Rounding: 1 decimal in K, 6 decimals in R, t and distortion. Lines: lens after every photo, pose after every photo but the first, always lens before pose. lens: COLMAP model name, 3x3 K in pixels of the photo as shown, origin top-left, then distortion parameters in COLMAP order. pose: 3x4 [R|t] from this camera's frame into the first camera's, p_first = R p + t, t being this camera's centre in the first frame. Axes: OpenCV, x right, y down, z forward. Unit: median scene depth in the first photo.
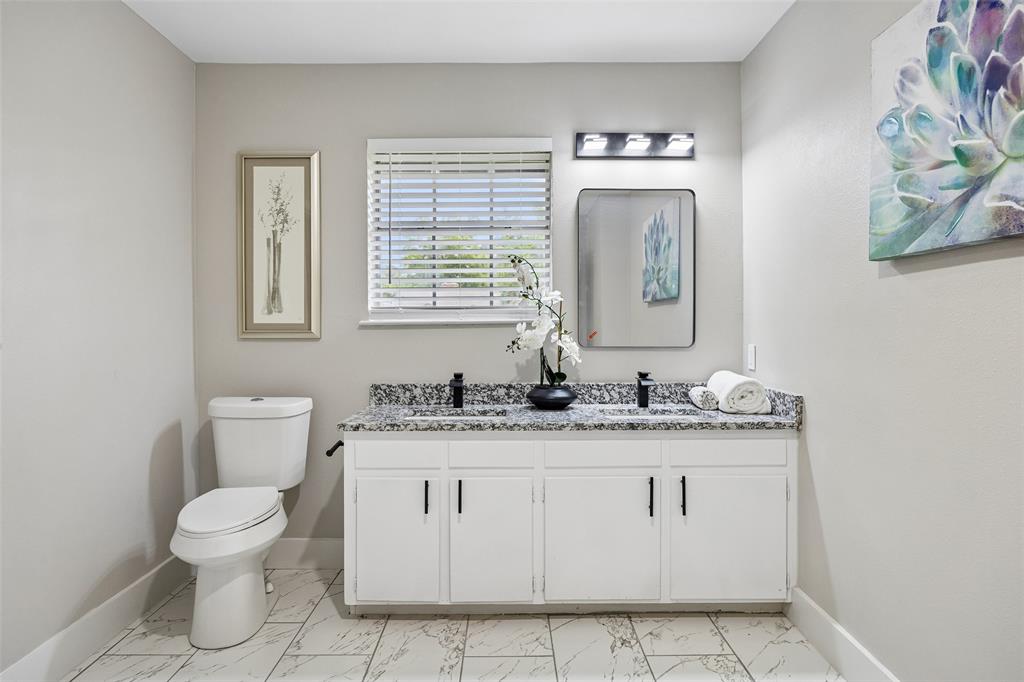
lens RADIAL K [[576.4, 0, 513.6], [0, 576.4, 335.6], [0, 0, 1]] dist [-0.002377, -0.000926]
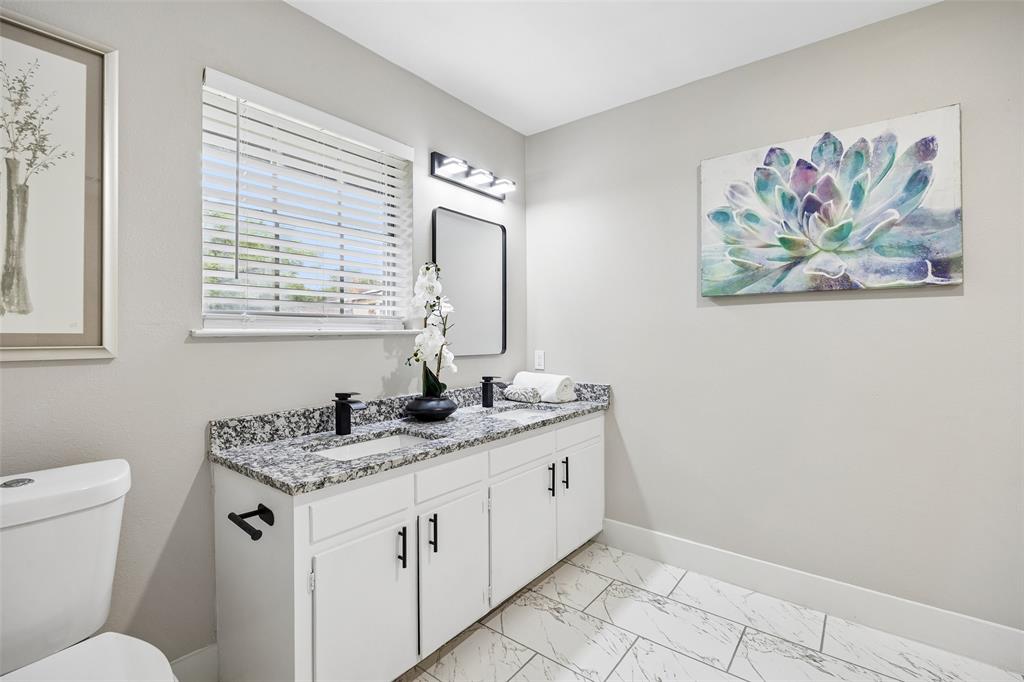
lens RADIAL K [[452.5, 0, 514.9], [0, 452.5, 341.0], [0, 0, 1]] dist [-0.009726, -0.002102]
pose [[0.636161, -0.008006, 0.771515, -0.533251], [0.013545, 0.999908, -0.000793, -0.008704], [-0.771437, 0.010955, 0.636211, 0.463195]]
